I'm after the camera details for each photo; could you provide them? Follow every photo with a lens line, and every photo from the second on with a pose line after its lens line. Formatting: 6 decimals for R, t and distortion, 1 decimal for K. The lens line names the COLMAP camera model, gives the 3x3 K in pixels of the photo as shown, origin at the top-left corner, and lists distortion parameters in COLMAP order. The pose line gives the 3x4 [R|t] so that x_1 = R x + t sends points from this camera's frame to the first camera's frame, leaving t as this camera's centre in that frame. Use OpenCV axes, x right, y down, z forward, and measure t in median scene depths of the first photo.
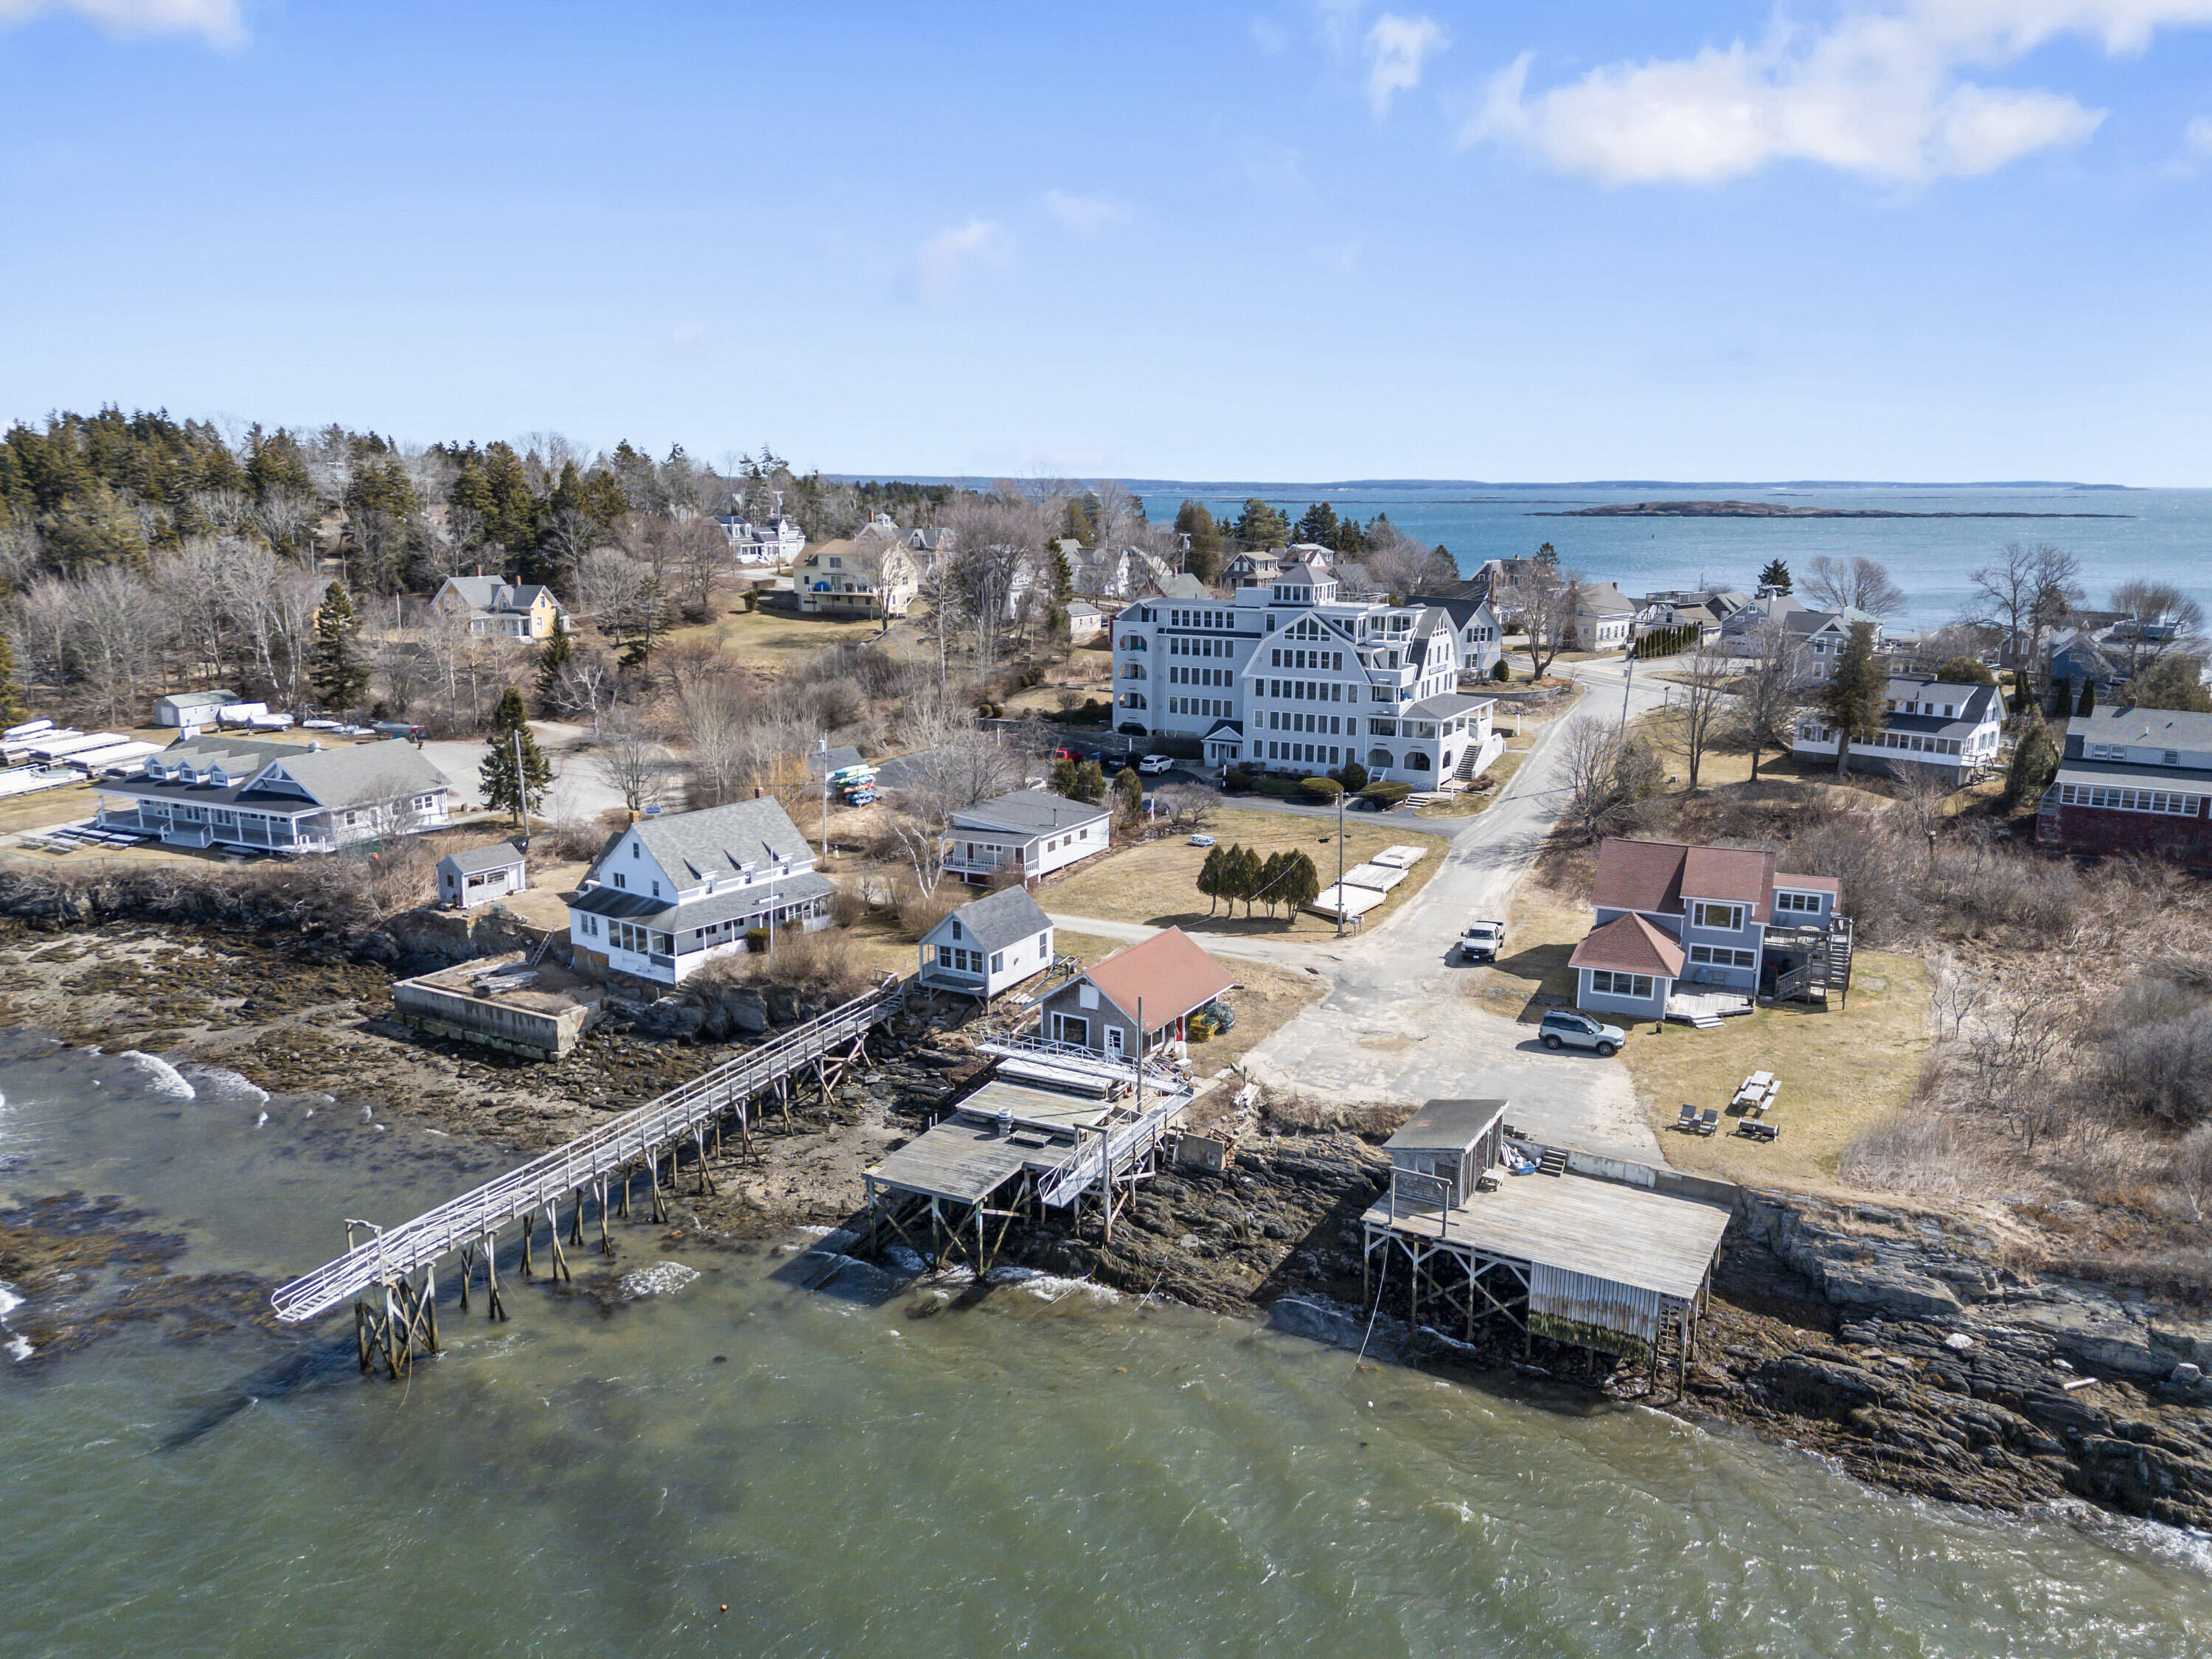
lens RADIAL K [[1601.6, 0, 1106.0], [0, 1601.6, 829.5], [0, 0, 1]] dist [0.088469, -0.072875]
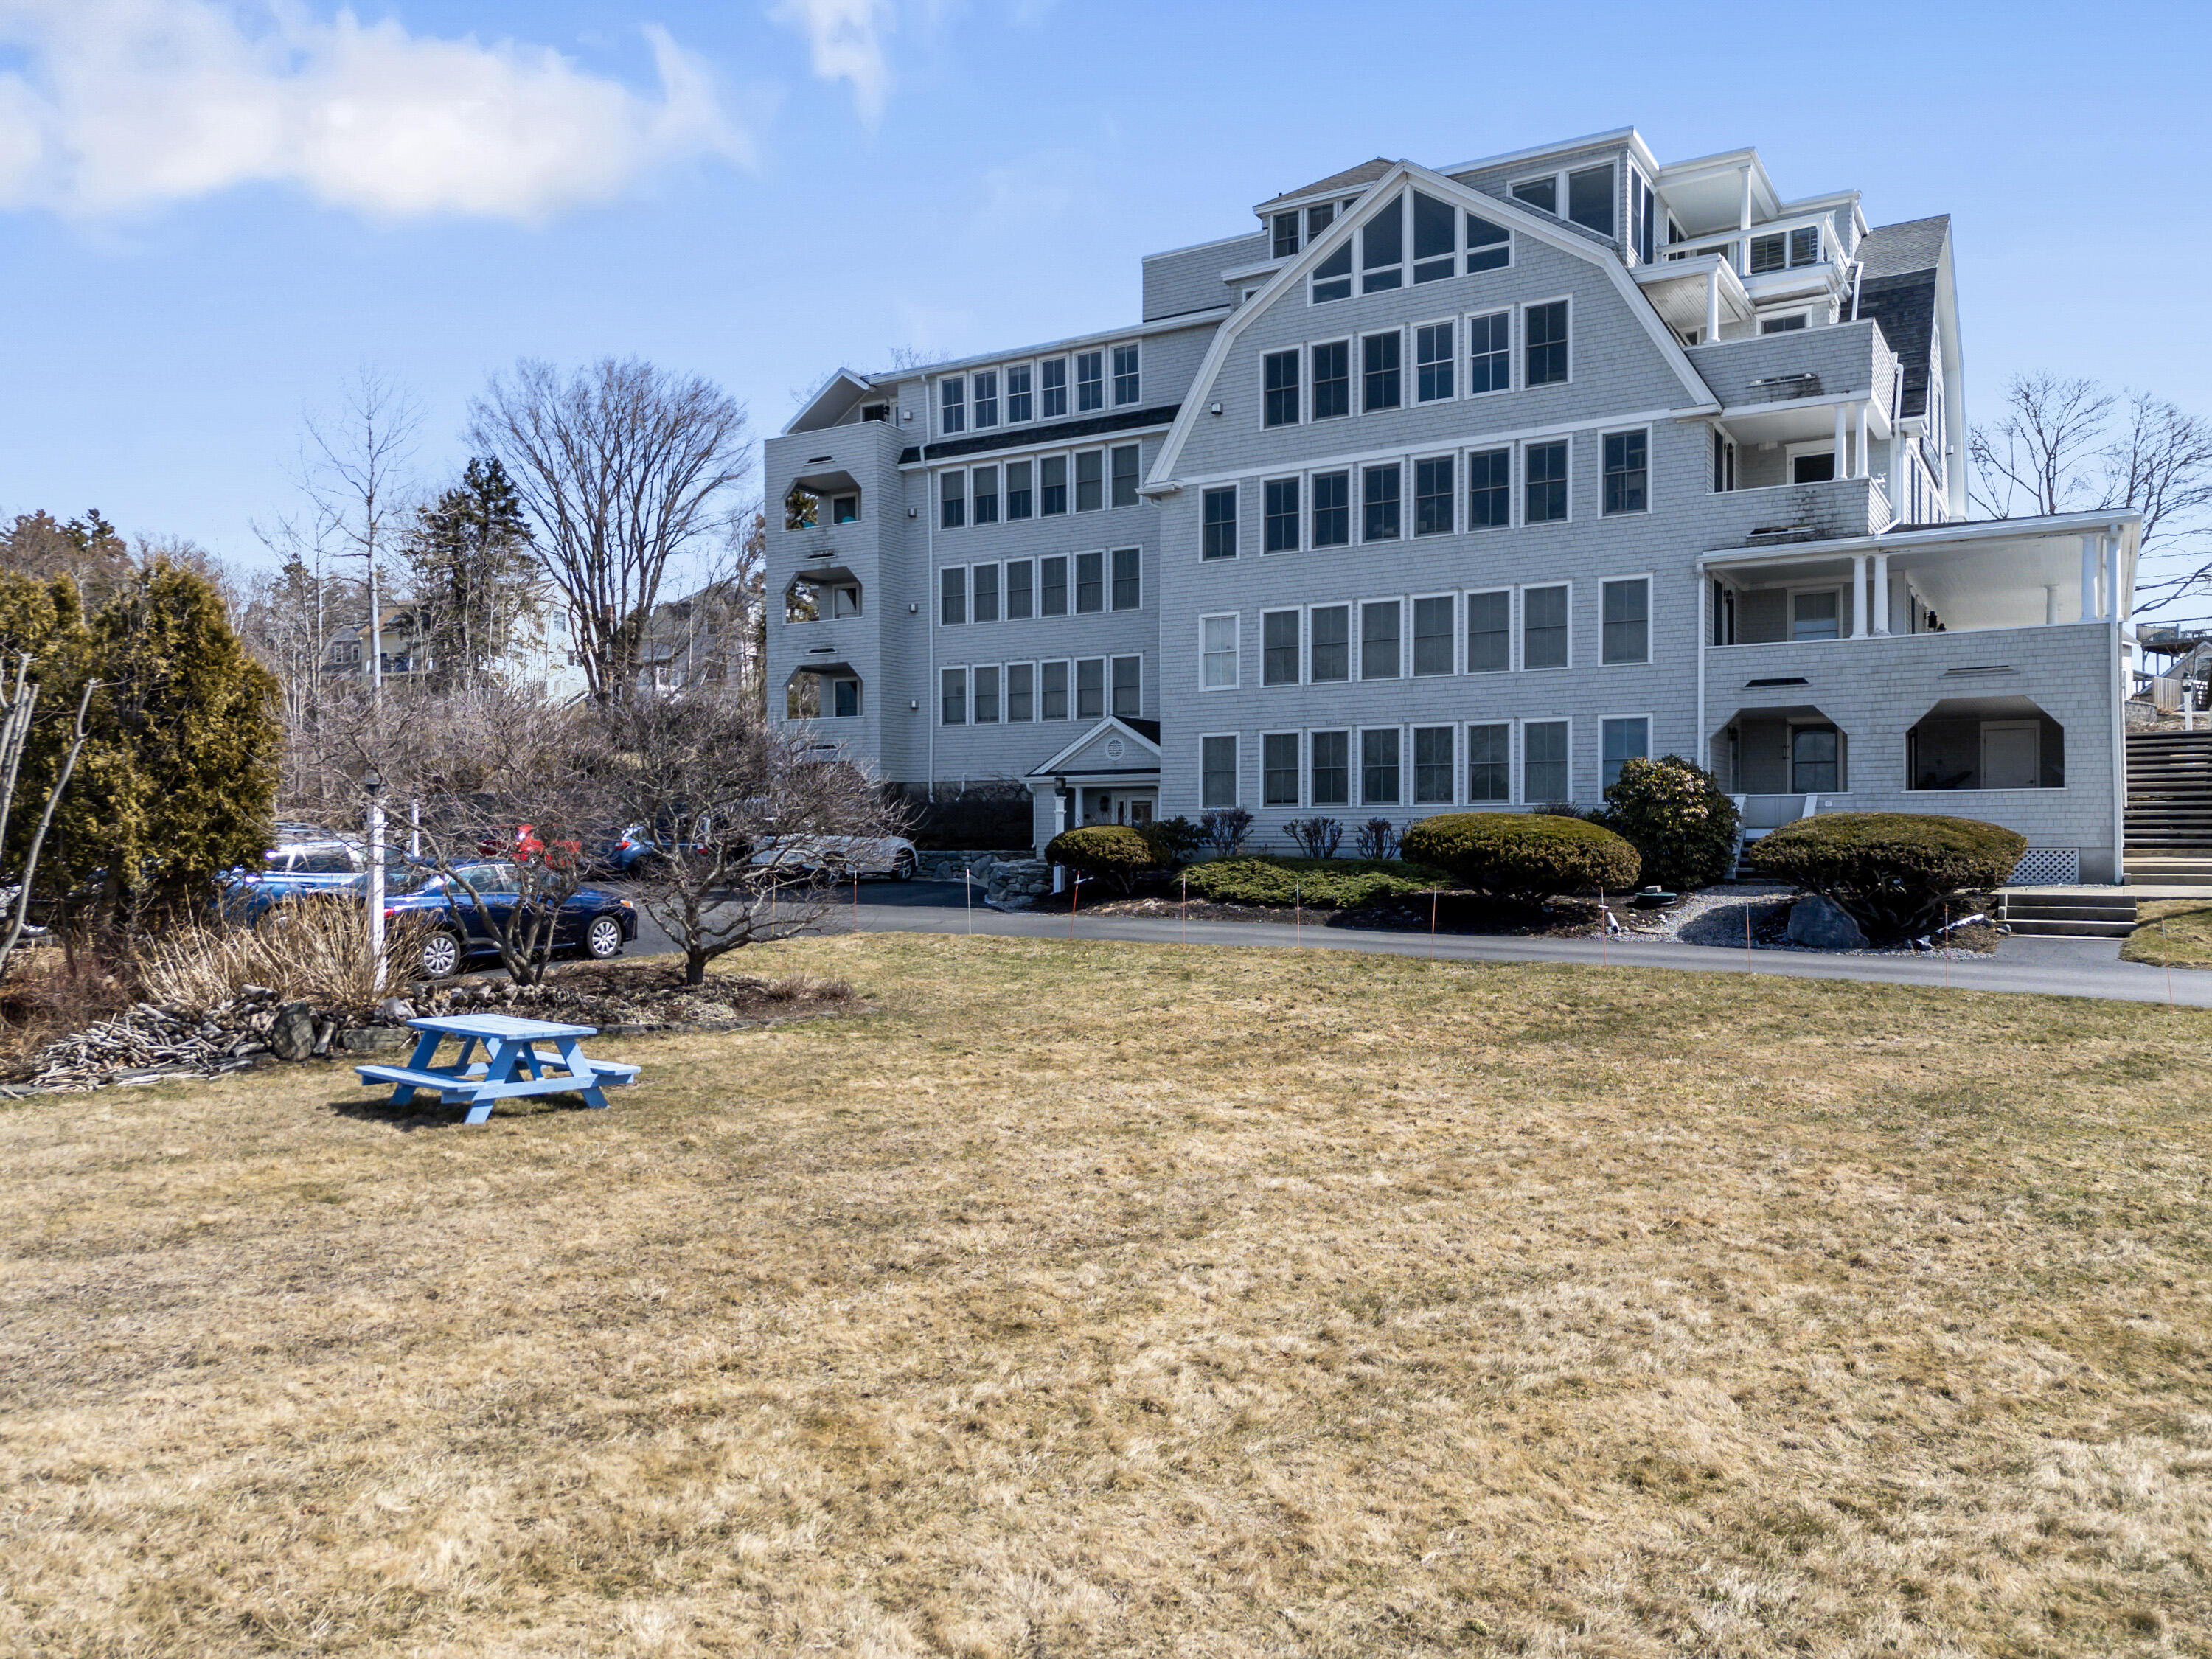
lens RADIAL K [[1632.7, 0, 1105.3], [0, 1632.7, 822.2], [0, 0, 1]] dist [0.100280, -0.140497]
pose [[0.999382, -0.004091, -0.034914, 0.087624], [-0.003784, 0.974917, -0.222535, 0.013407], [0.034948, 0.222530, 0.974299, 0.768903]]
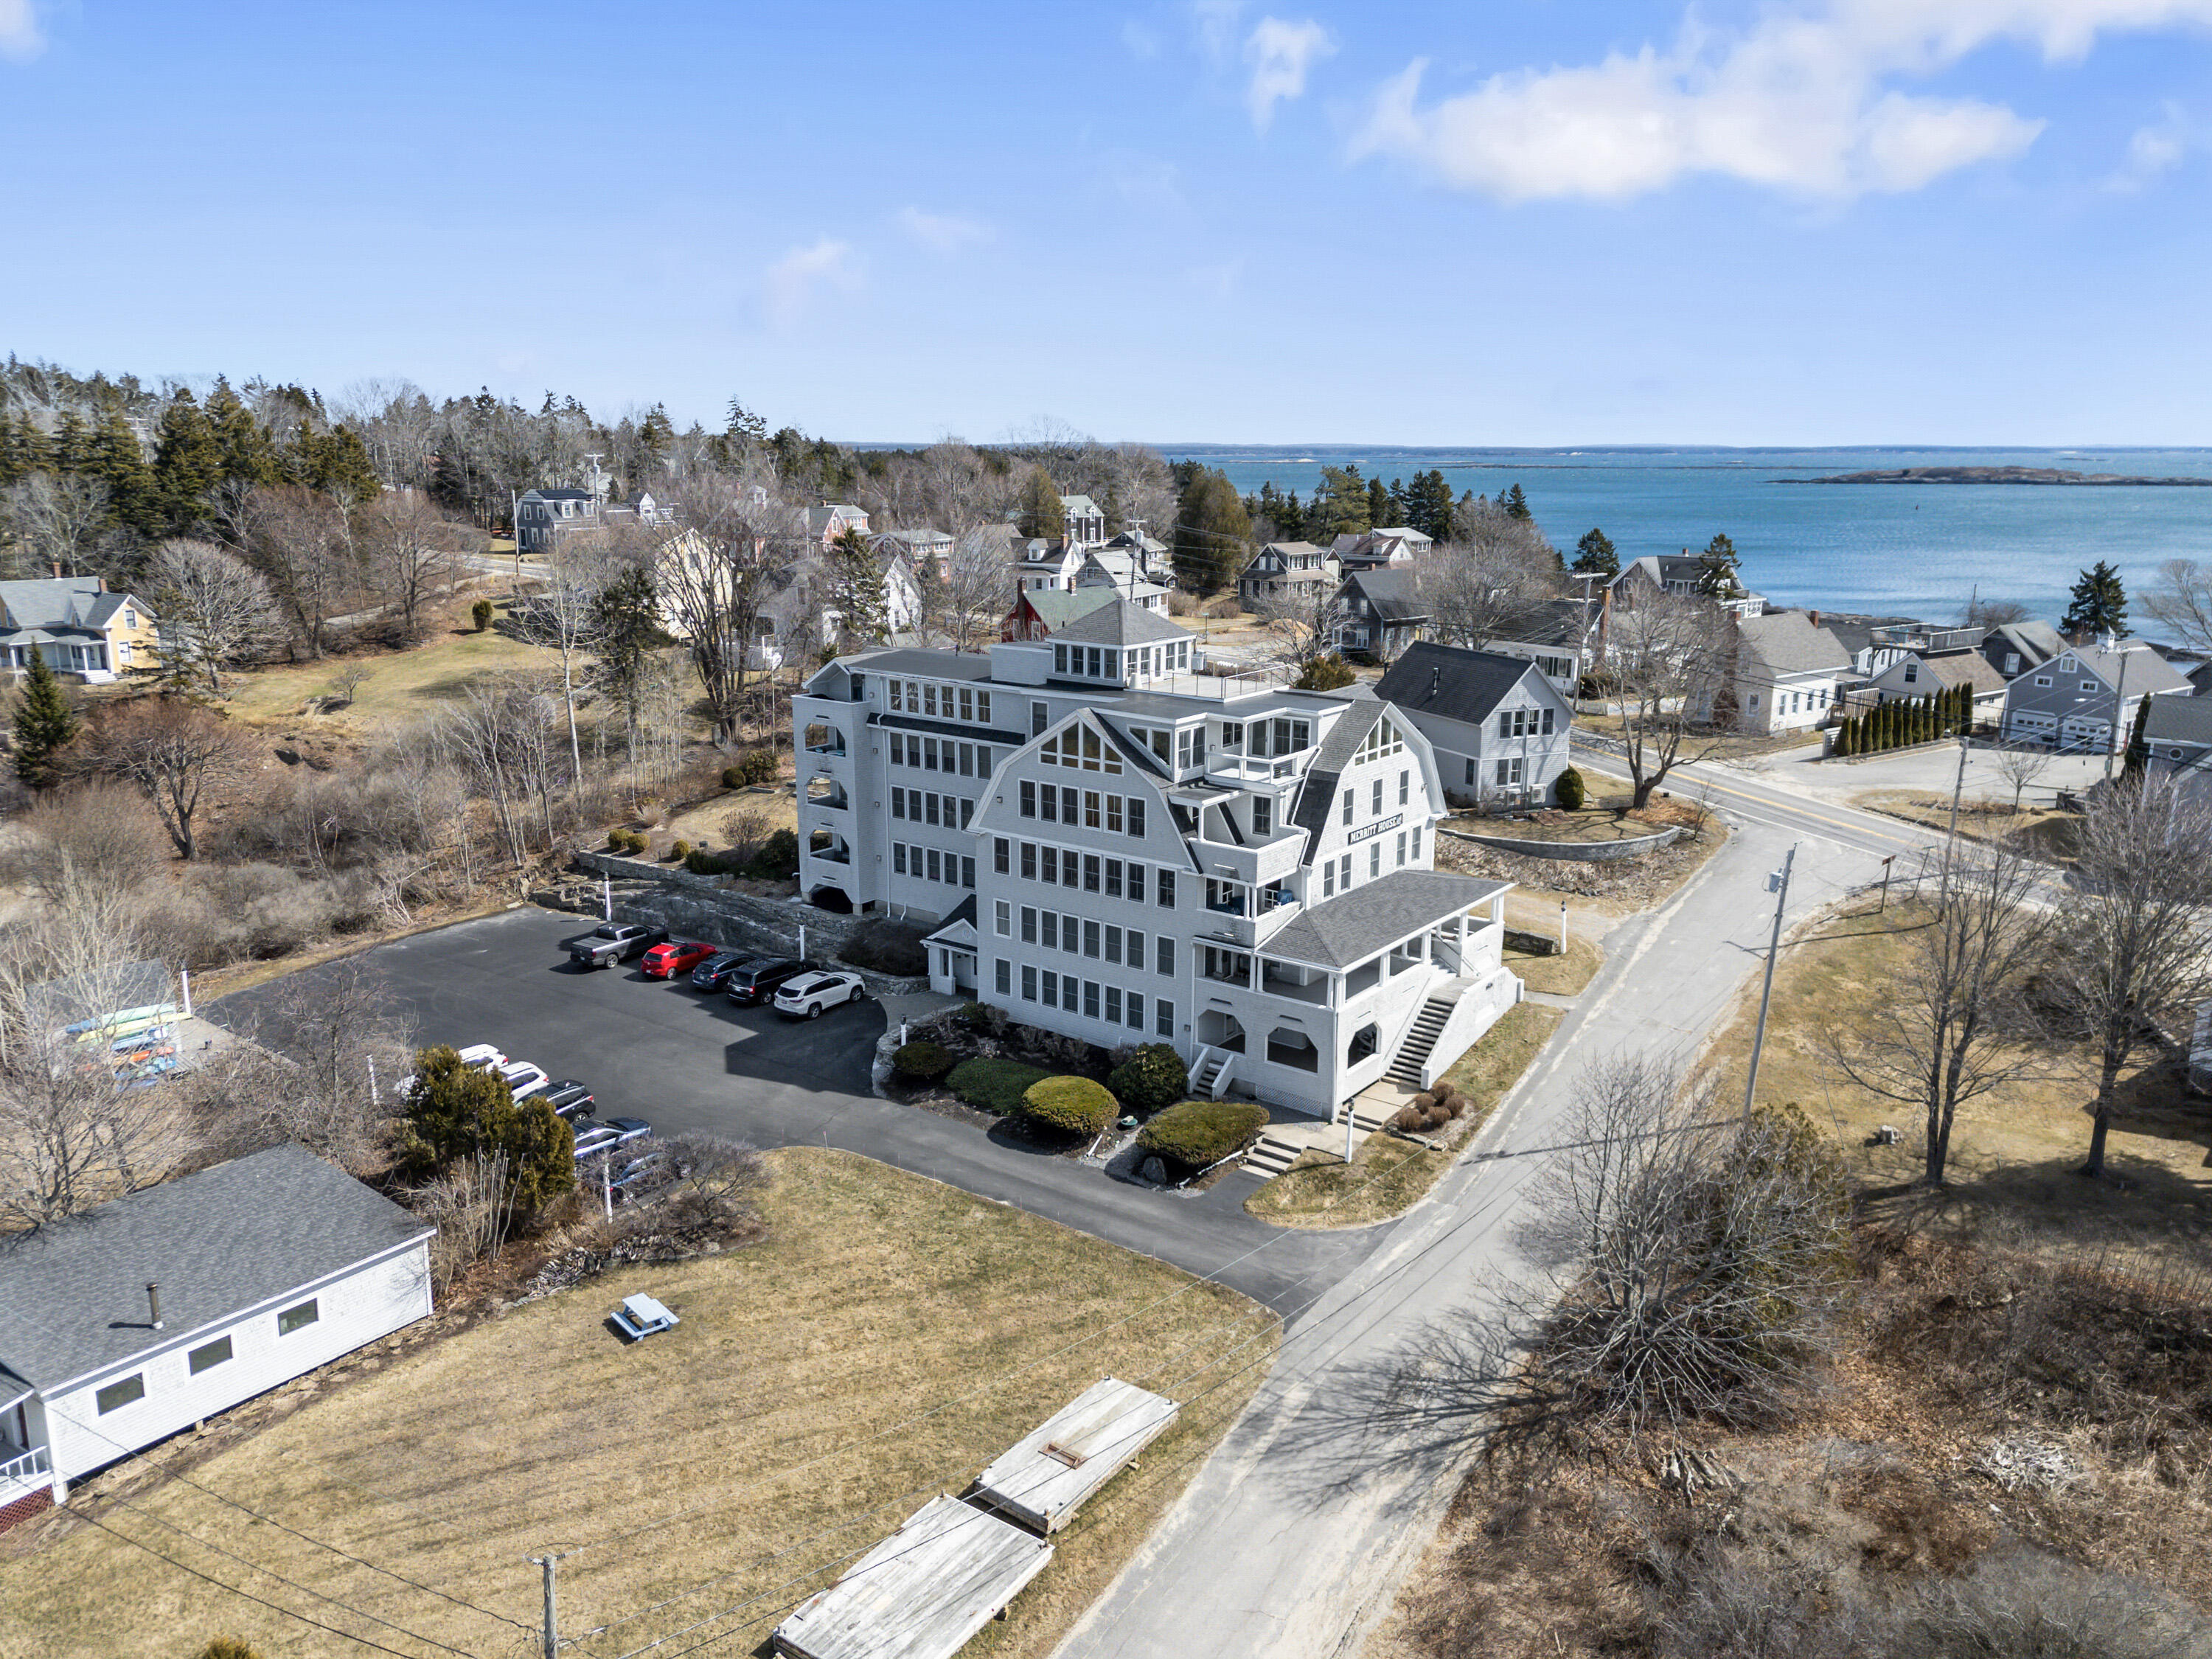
lens RADIAL K [[1619.3, 0, 1097.8], [0, 1619.3, 819.7], [0, 0, 1]] dist [0.071573, -0.055954]
pose [[0.990791, 0.029908, -0.132055, 0.190976], [-0.028287, 0.999500, 0.014133, -0.108107], [0.132412, -0.010267, 0.991142, 0.521256]]
